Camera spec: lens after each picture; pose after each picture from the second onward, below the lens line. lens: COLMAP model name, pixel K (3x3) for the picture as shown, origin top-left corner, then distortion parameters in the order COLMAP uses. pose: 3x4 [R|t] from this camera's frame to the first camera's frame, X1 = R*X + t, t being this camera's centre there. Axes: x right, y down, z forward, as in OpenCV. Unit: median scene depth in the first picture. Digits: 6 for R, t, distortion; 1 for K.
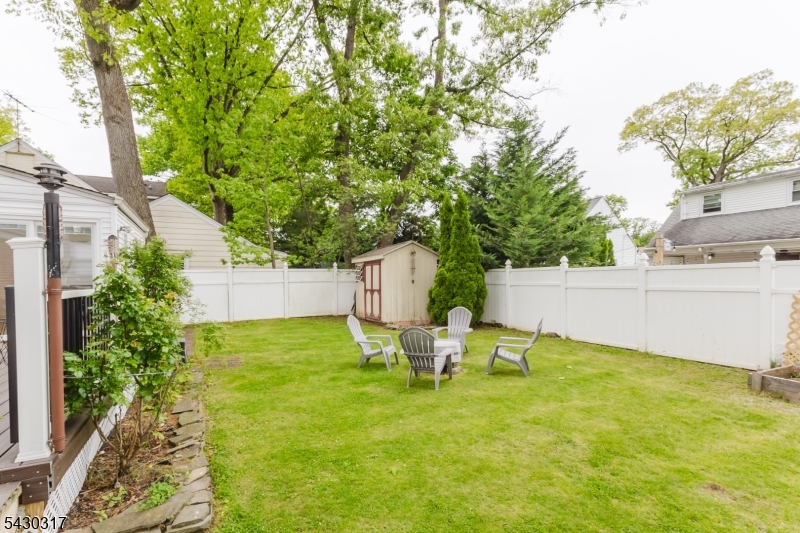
lens RADIAL K [[401.9, 0, 397.1], [0, 401.9, 281.6], [0, 0, 1]] dist [0.020353, -0.000626]
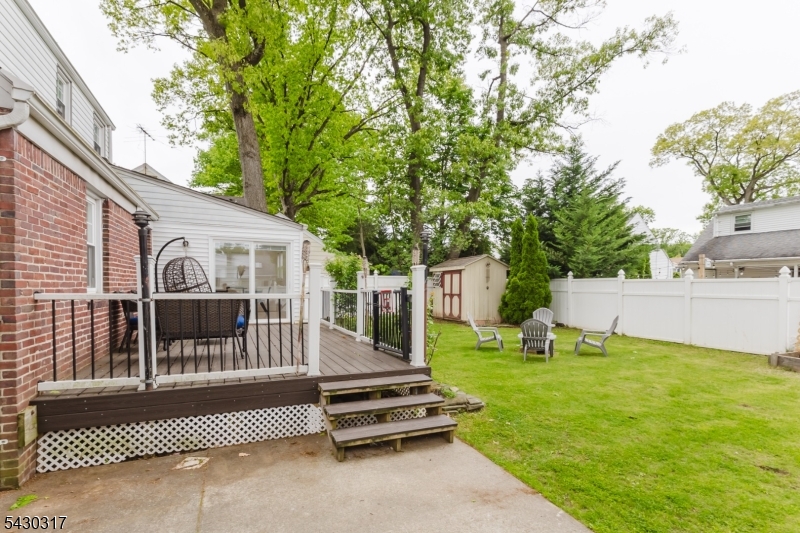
lens RADIAL K [[398.6, 0, 401.6], [0, 398.6, 286.2], [0, 0, 1]] dist [0.017692, -0.000459]
pose [[0.999083, 0.016363, -0.039569, -0.129708], [-0.016486, 0.999860, -0.002778, 0.001749], [0.039518, 0.003427, 0.999213, -0.162343]]
